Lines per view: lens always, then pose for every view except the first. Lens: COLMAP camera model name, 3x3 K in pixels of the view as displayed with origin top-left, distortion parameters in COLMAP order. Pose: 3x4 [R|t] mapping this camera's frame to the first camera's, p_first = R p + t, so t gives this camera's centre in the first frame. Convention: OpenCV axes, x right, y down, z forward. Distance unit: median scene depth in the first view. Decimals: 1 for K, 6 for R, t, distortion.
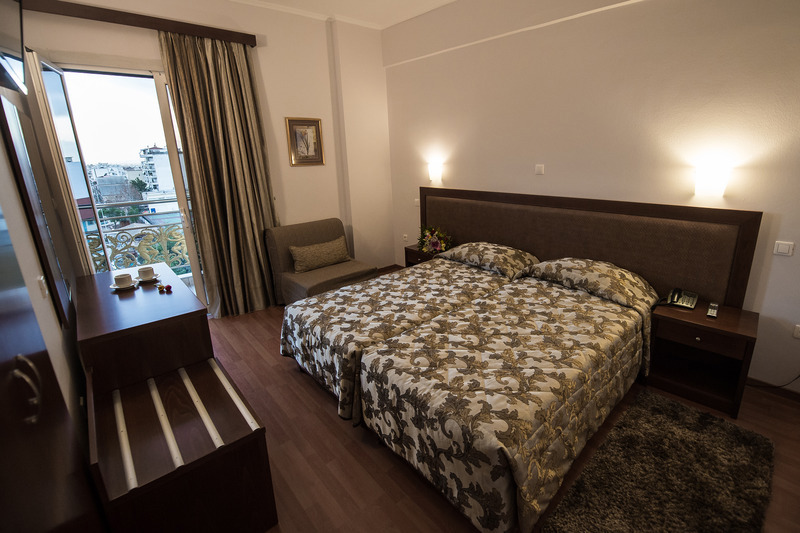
lens RADIAL K [[349.5, 0, 397.5], [0, 349.5, 248.6], [0, 0, 1]] dist [0.000232, -0.000009]
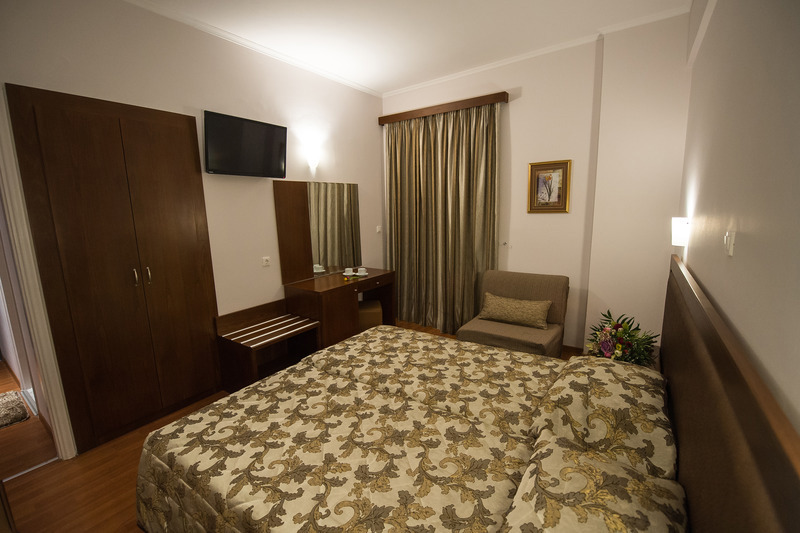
lens RADIAL K [[335.4, 0, 400.0], [0, 335.4, 266.5], [0, 0, 1]] dist [-0.001042, -0.000133]
pose [[0.285769, 0.186762, -0.939923, 0.766955], [-0.238858, 0.963751, 0.118876, -0.189173], [0.928053, 0.190537, 0.320020, 0.643260]]
